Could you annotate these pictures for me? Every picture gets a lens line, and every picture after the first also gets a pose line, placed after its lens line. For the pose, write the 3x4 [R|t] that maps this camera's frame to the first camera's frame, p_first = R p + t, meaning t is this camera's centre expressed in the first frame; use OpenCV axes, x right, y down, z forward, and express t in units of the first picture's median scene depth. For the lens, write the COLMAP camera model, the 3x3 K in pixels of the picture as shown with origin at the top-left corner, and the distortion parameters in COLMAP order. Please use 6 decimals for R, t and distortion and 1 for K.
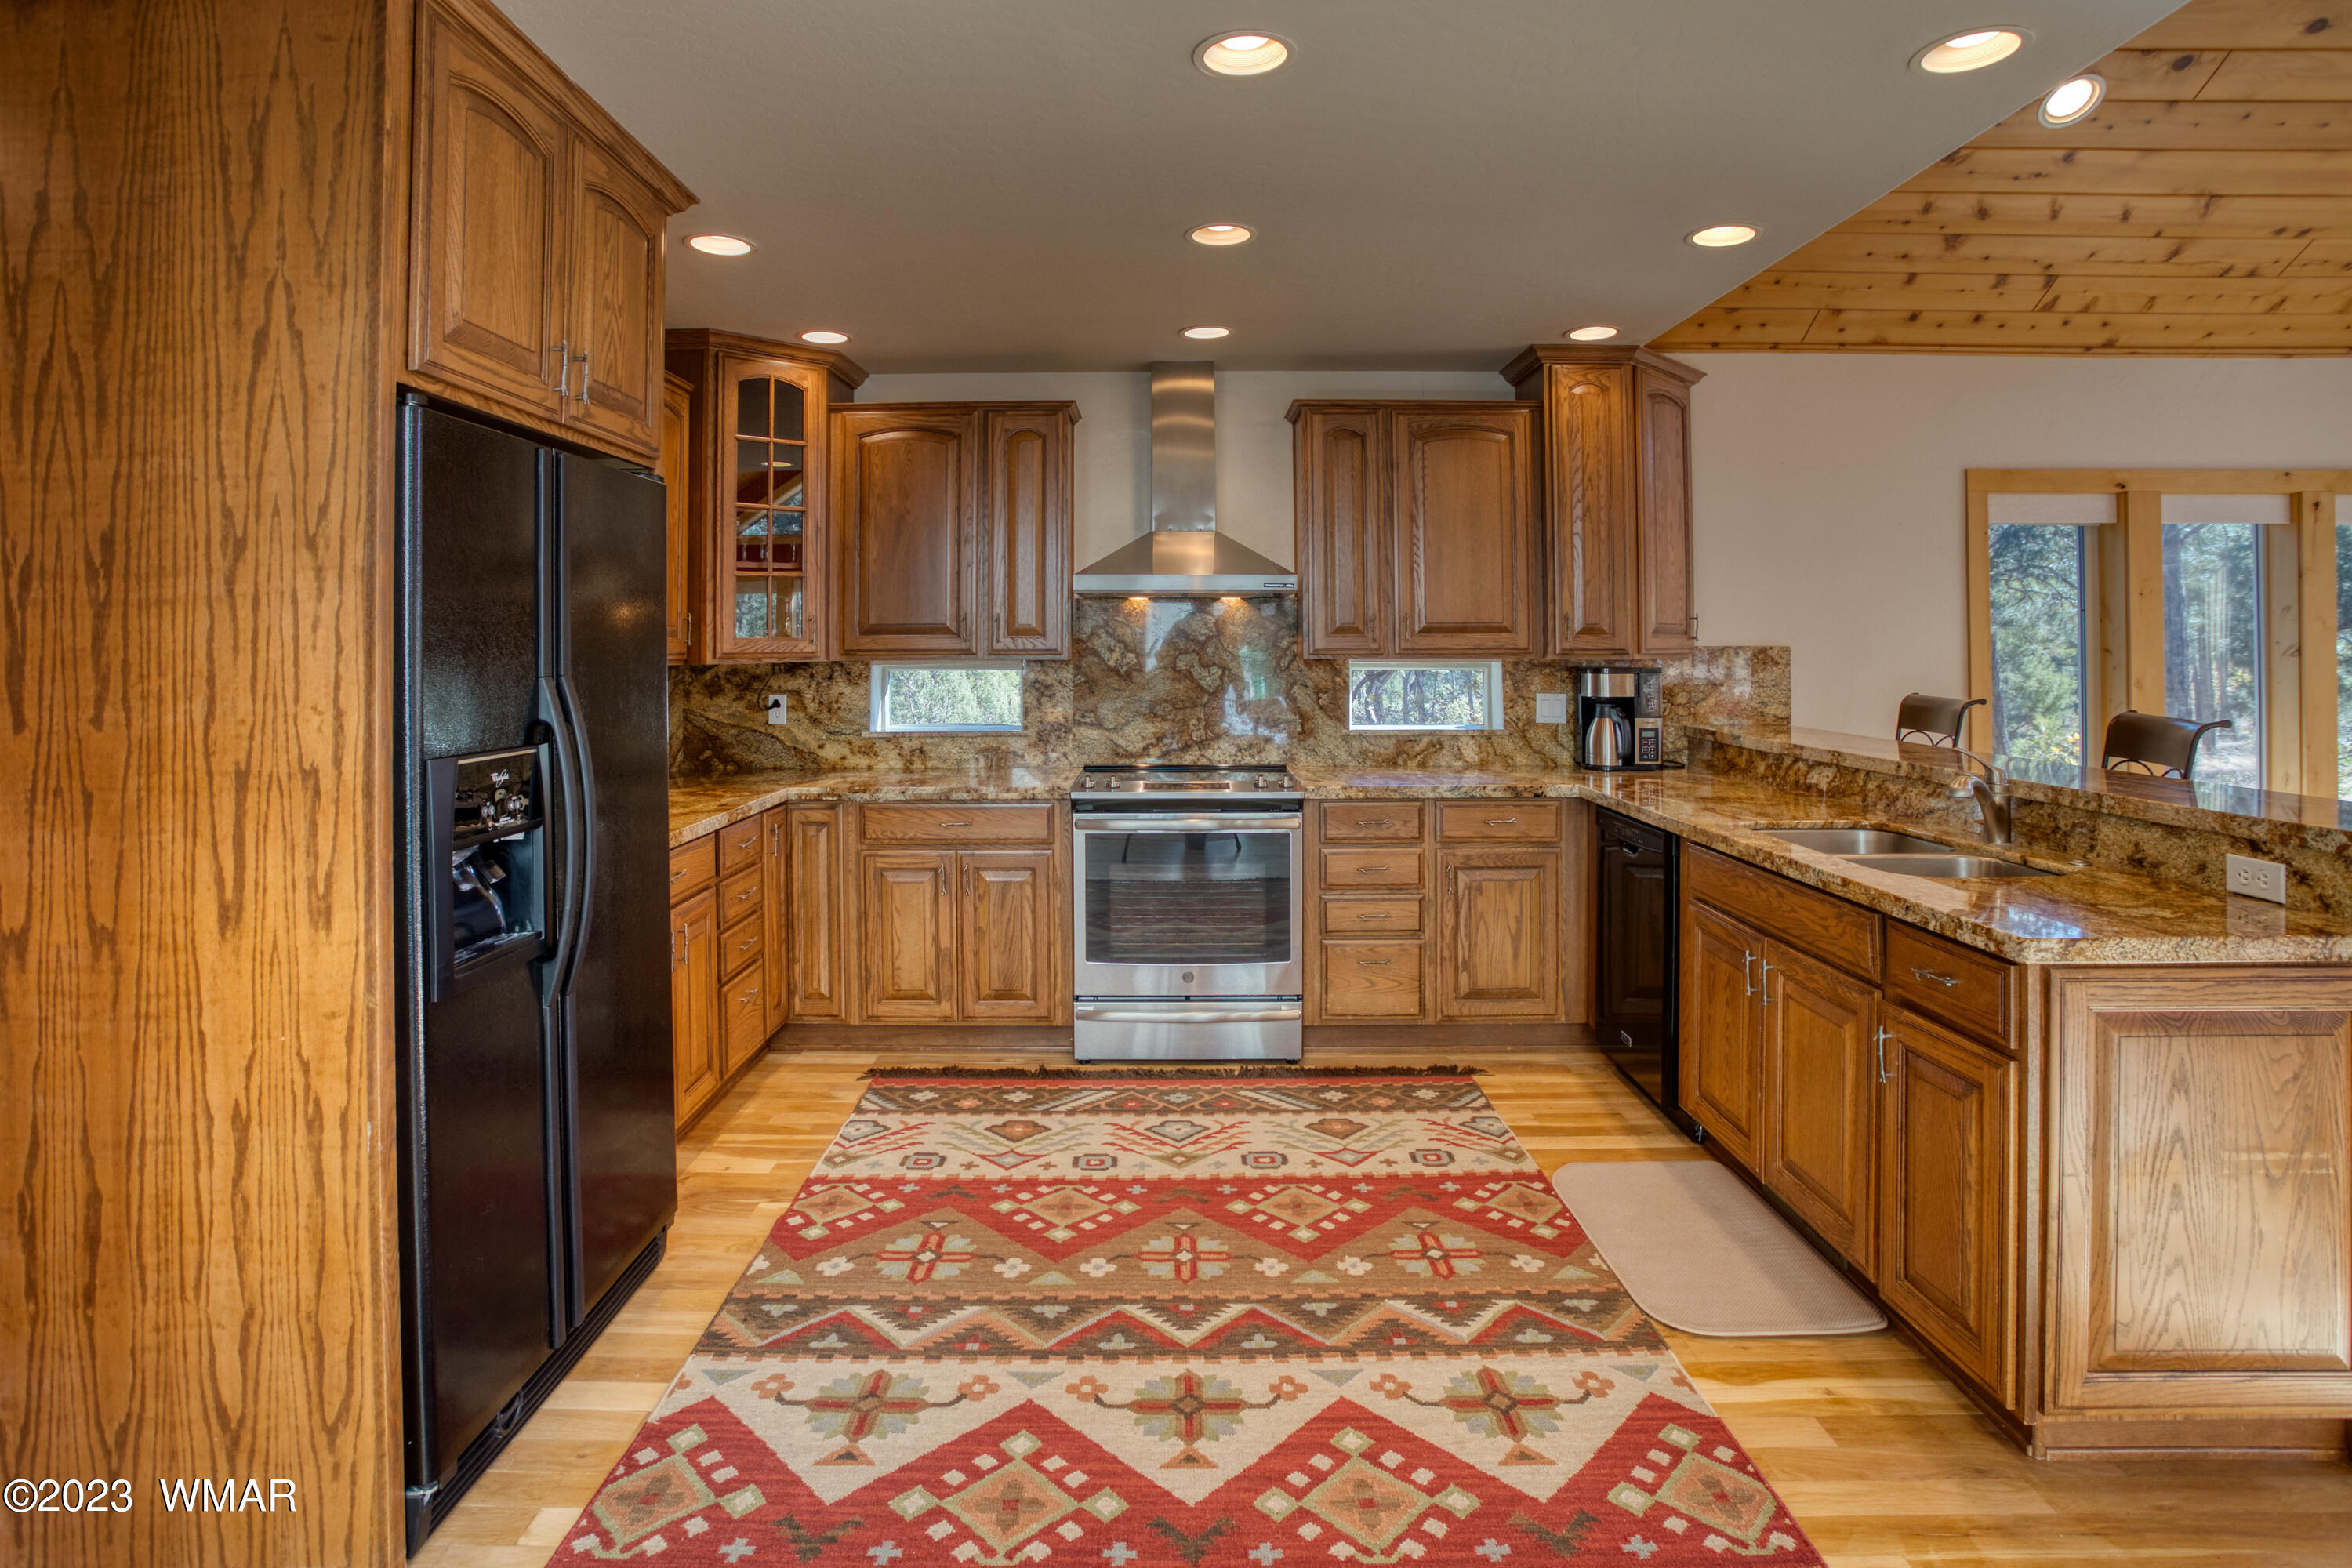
lens RADIAL K [[1195.3, 0, 1172.9], [0, 1195.3, 671.2], [0, 0, 1]] dist [-0.080678, 0.037380]
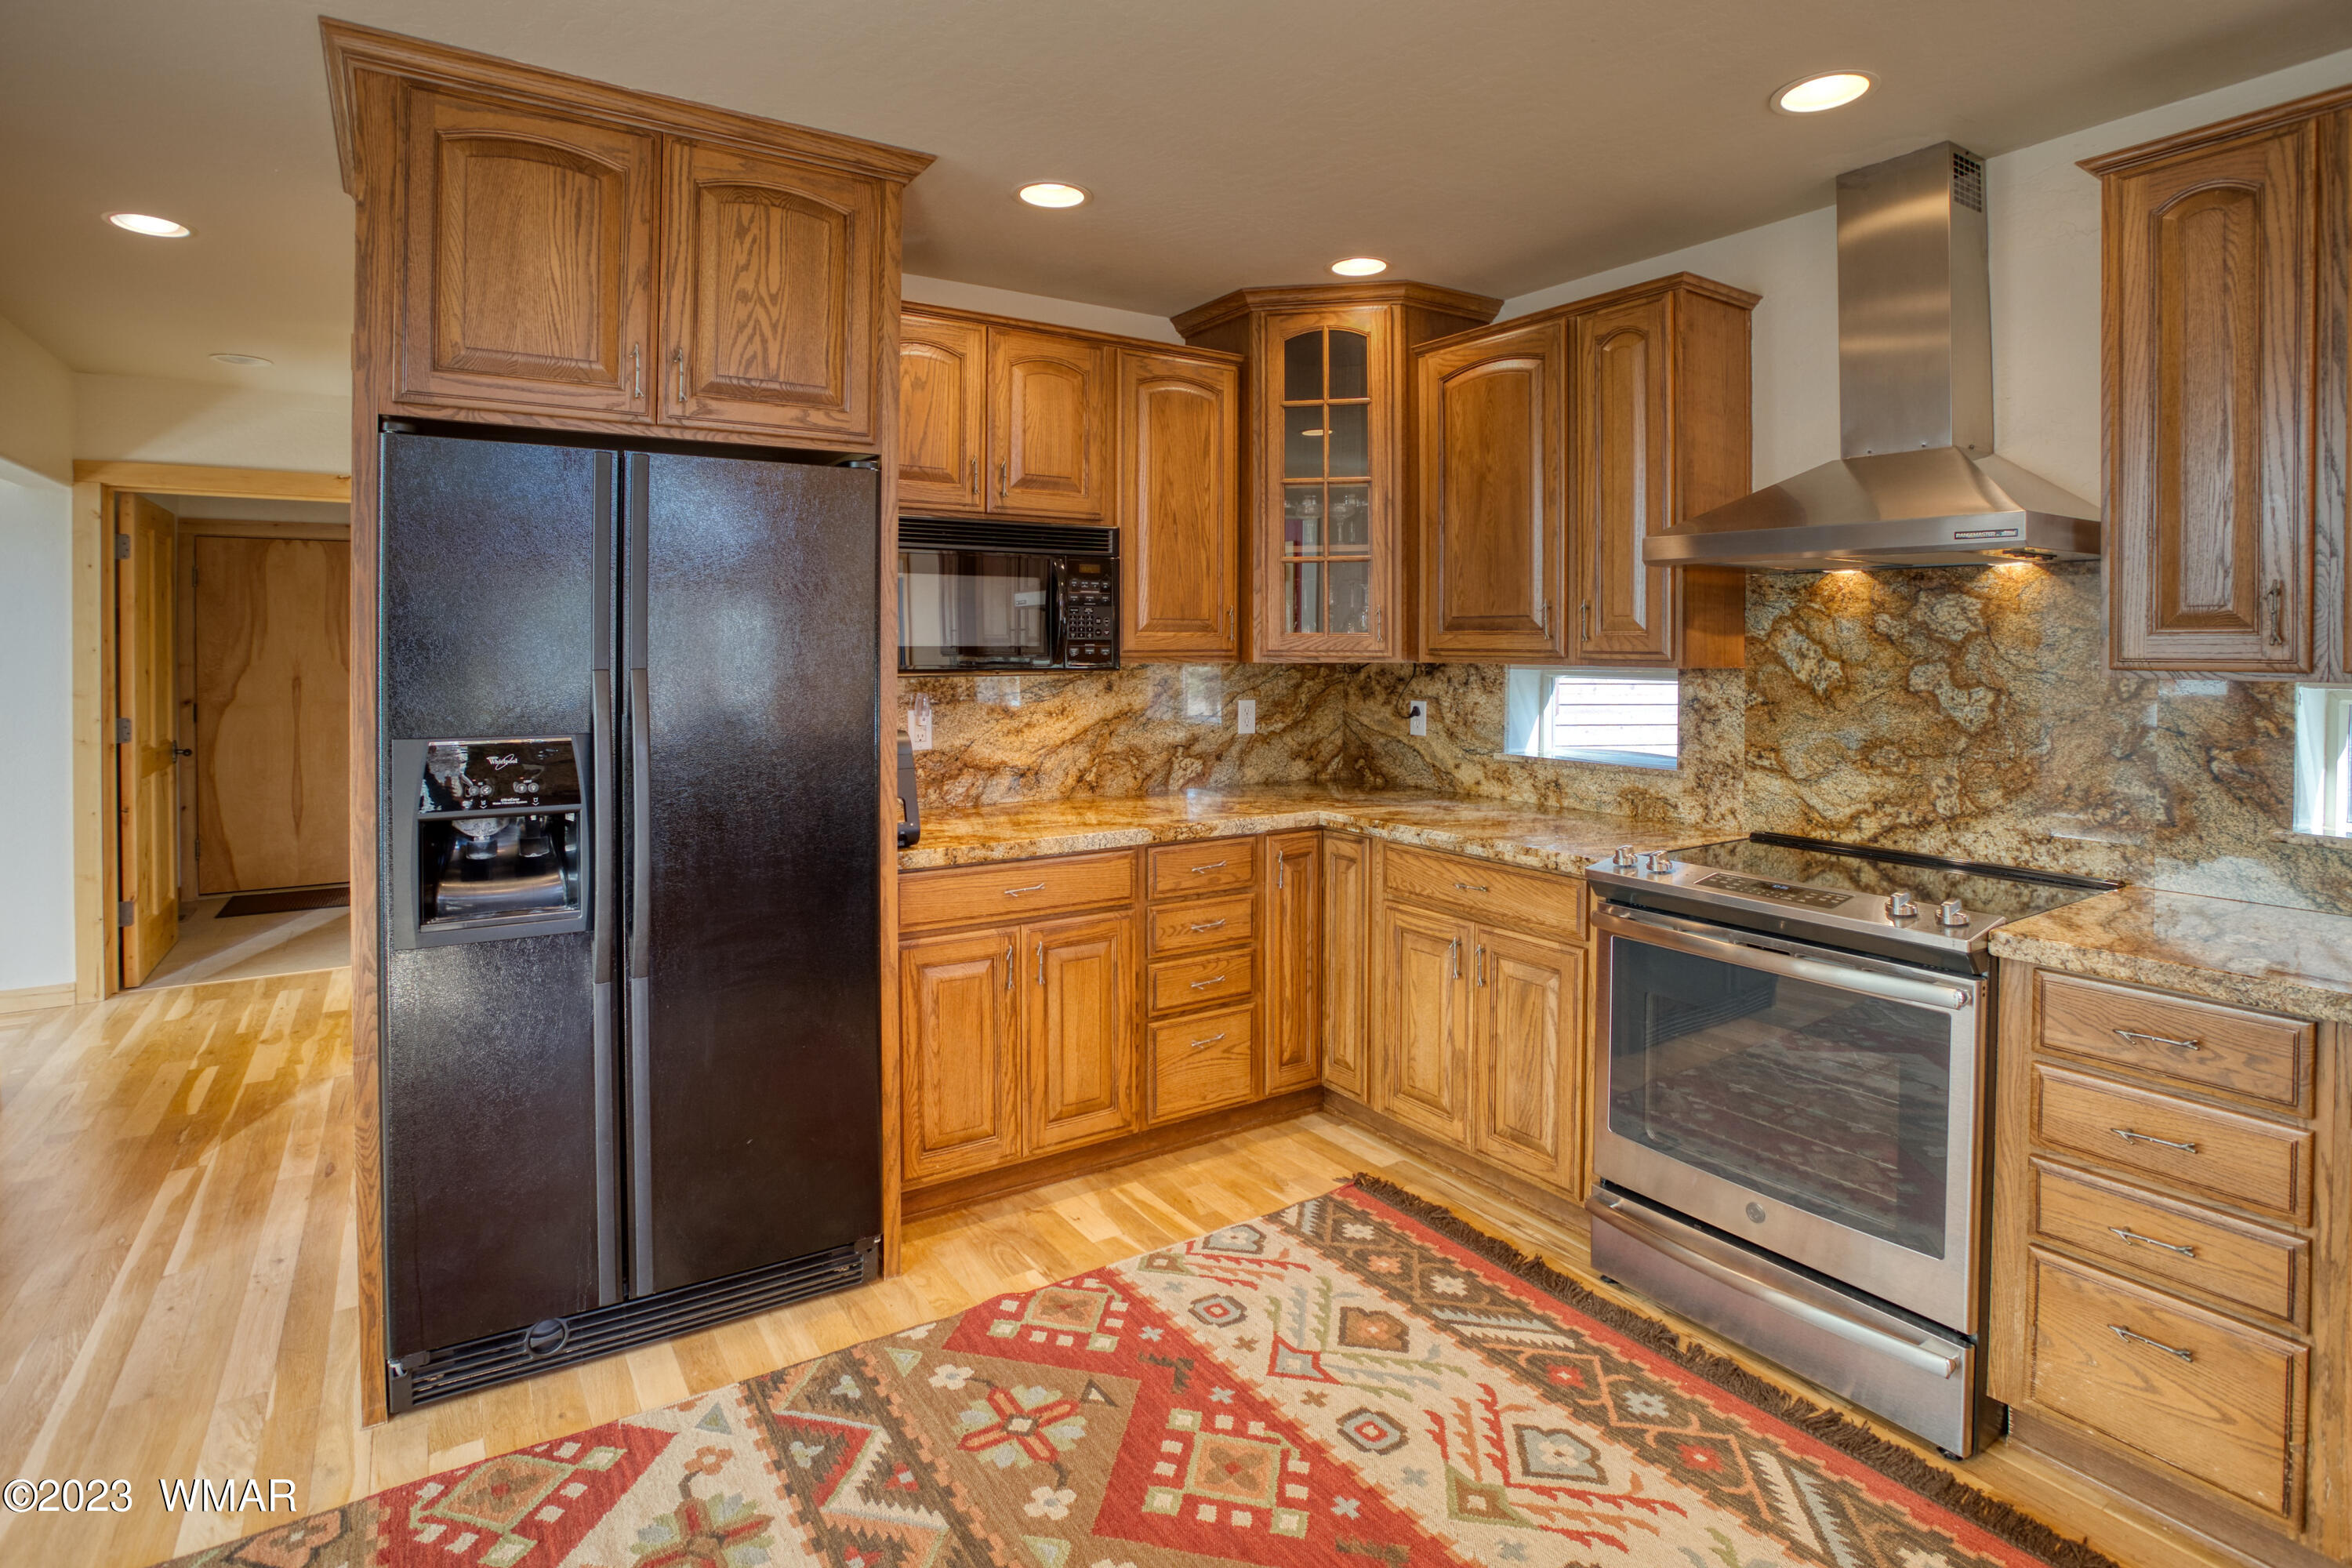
lens RADIAL K [[1195.3, 0, 1172.9], [0, 1195.3, 671.2], [0, 0, 1]] dist [-0.080678, 0.037380]
pose [[0.551986, 0.027410, -0.833403, 0.321458], [-0.025260, 0.999551, 0.016144, -0.012353], [0.833471, 0.012140, 0.552430, 0.436408]]
